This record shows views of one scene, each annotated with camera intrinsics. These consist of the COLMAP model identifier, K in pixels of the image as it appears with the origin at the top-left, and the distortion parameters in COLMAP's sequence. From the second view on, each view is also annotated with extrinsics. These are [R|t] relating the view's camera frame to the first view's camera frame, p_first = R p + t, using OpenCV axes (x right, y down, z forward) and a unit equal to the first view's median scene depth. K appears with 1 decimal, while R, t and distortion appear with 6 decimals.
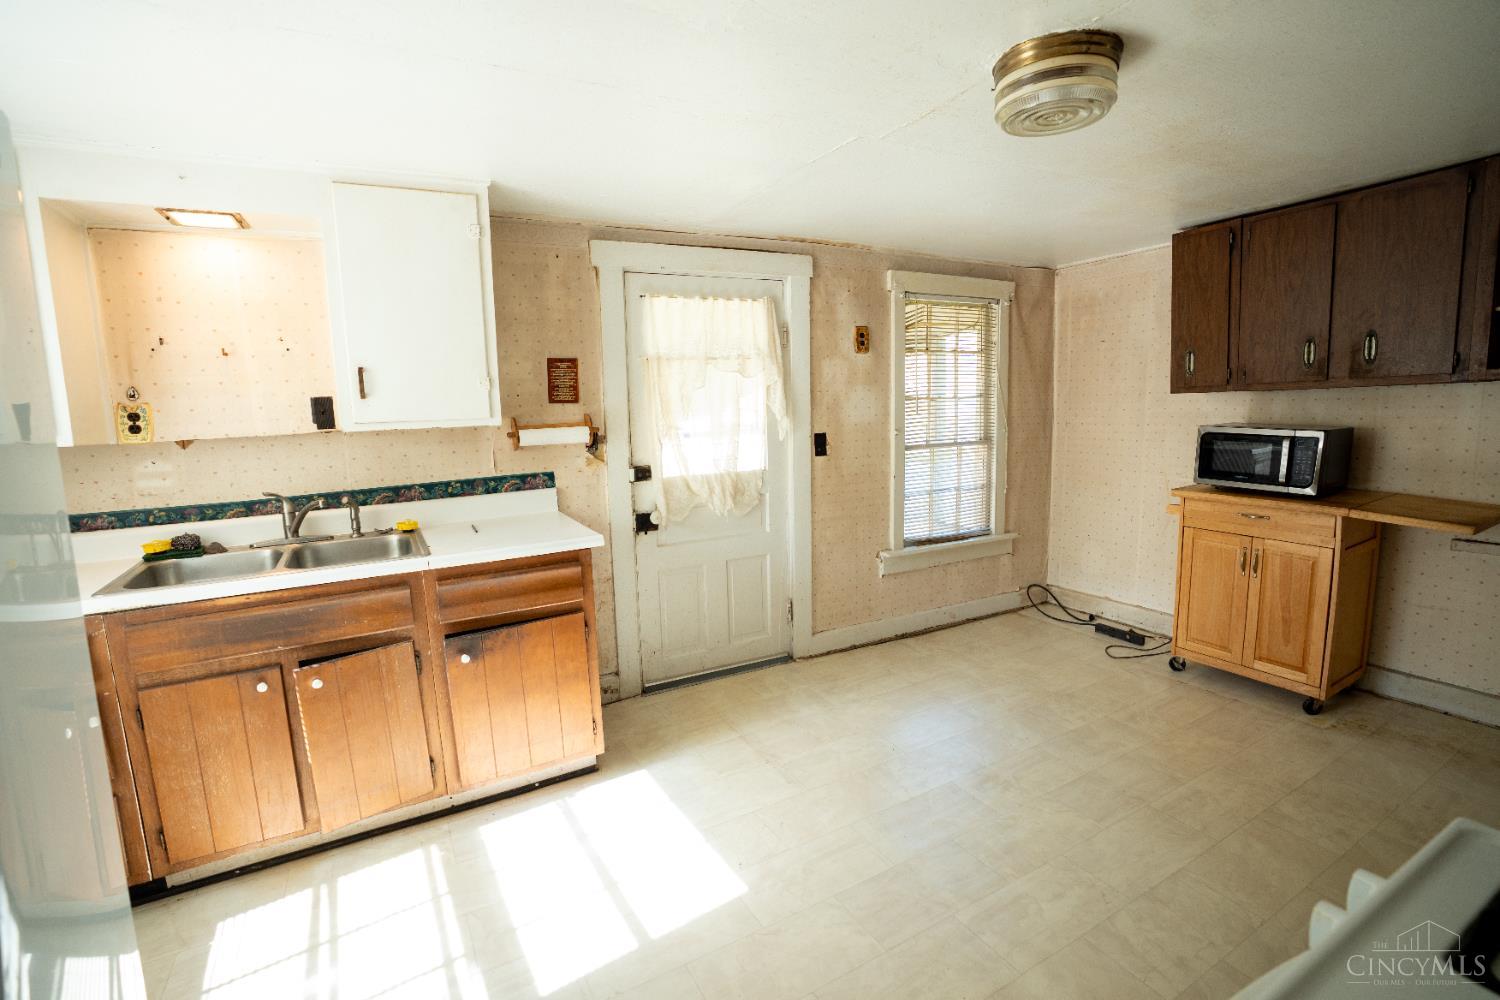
lens RADIAL K [[693.2, 0, 746.6], [0, 693.2, 493.7], [0, 0, 1]] dist [-0.047766, 0.013670]
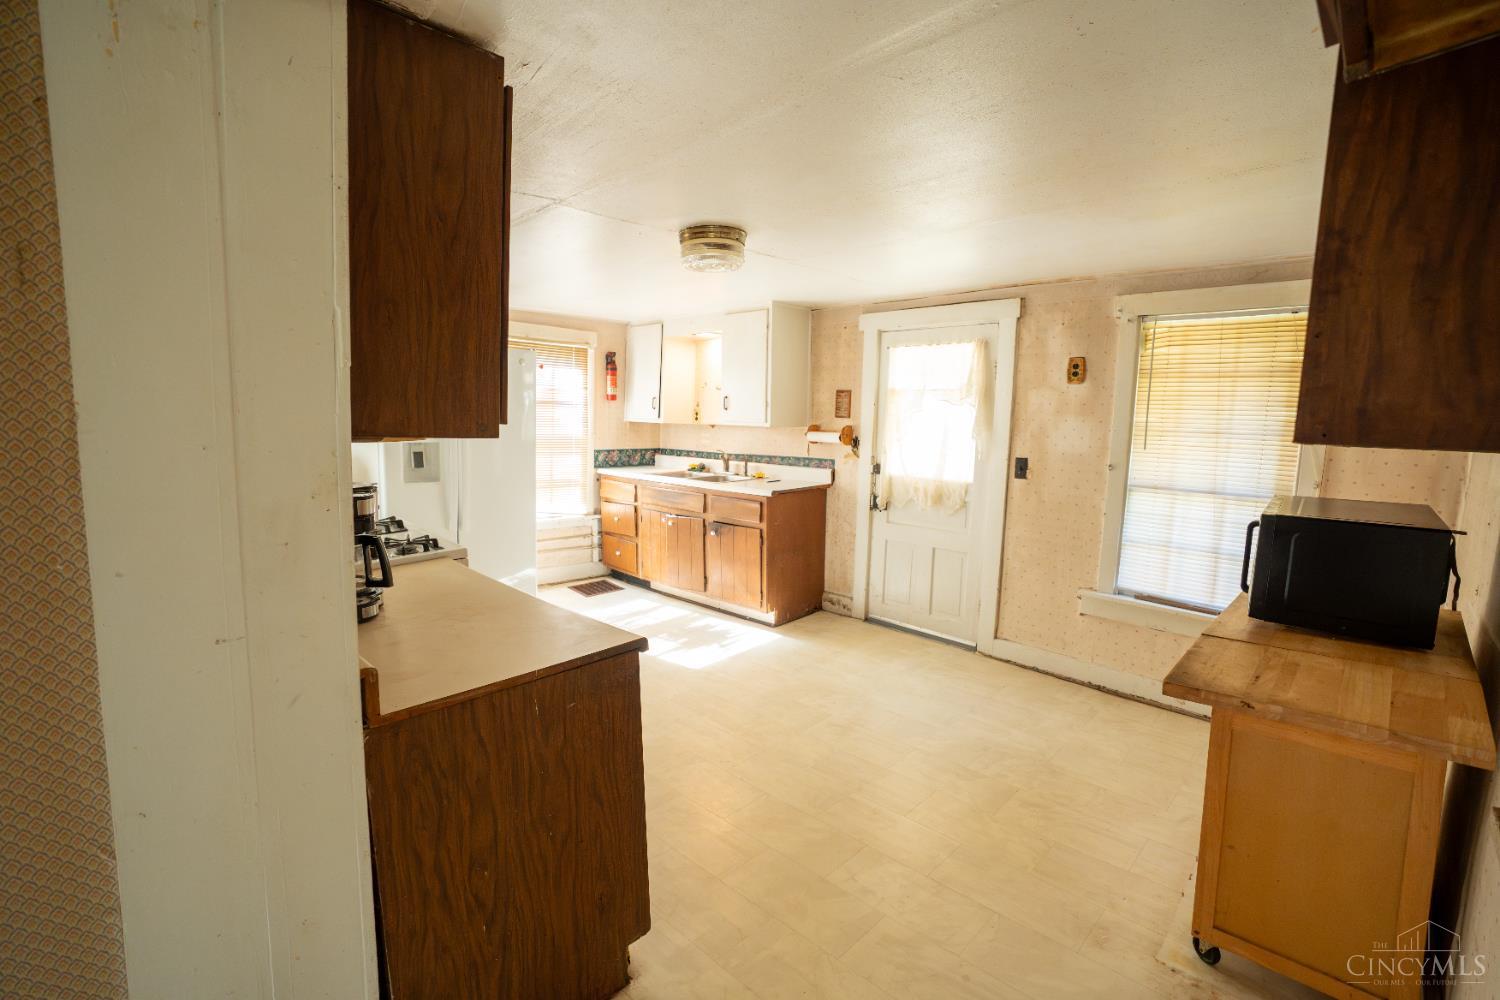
lens RADIAL K [[693.2, 0, 761.2], [0, 693.2, 500.7], [0, 0, 1]] dist [-0.047766, 0.013670]
pose [[0.285653, 0.154819, -0.945745, 1.112756], [-0.161910, 0.980475, 0.111601, -0.082373], [0.944557, 0.121247, 0.305143, 0.317590]]
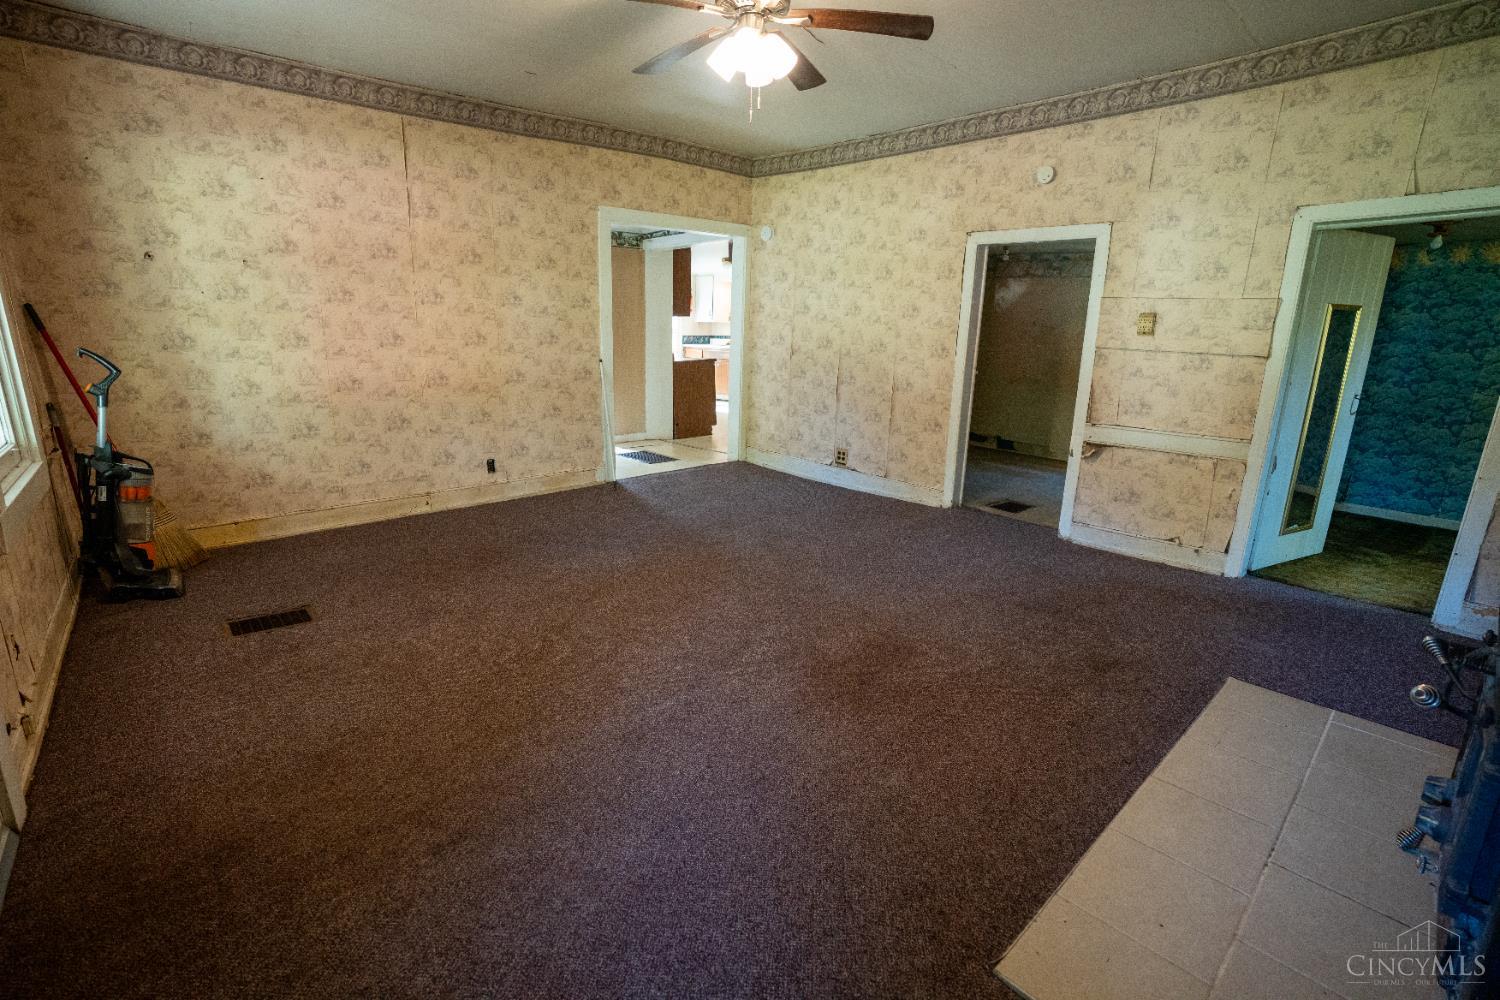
lens RADIAL K [[693.2, 0, 735.5], [0, 693.2, 498.6], [0, 0, 1]] dist [-0.047766, 0.013670]
pose [[0.196198, 0.264424, -0.944238, 3.181675], [-0.144197, 0.960266, 0.238950, -0.034634], [0.969904, 0.089274, 0.226531, -0.057355]]
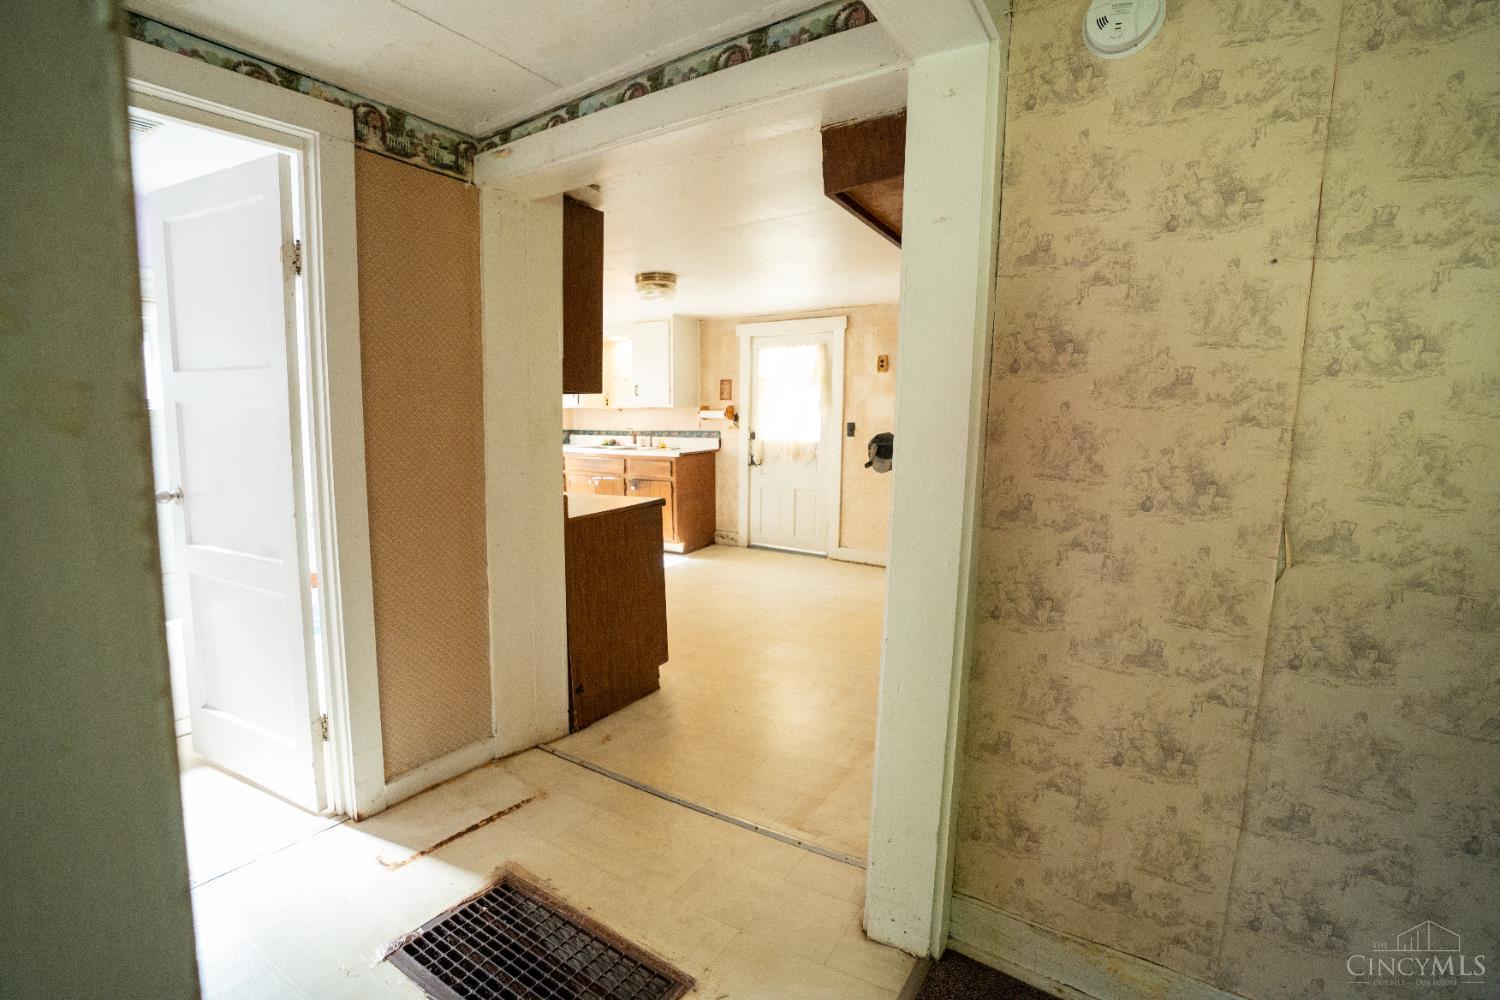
lens RADIAL K [[693.2, 0, 746.0], [0, 693.2, 499.8], [0, 0, 1]] dist [-0.047766, 0.013670]
pose [[0.470647, 0.140163, -0.871117, 1.555125], [-0.141572, 0.986506, 0.082240, -0.007988], [0.870890, 0.084619, 0.484139, 0.016816]]
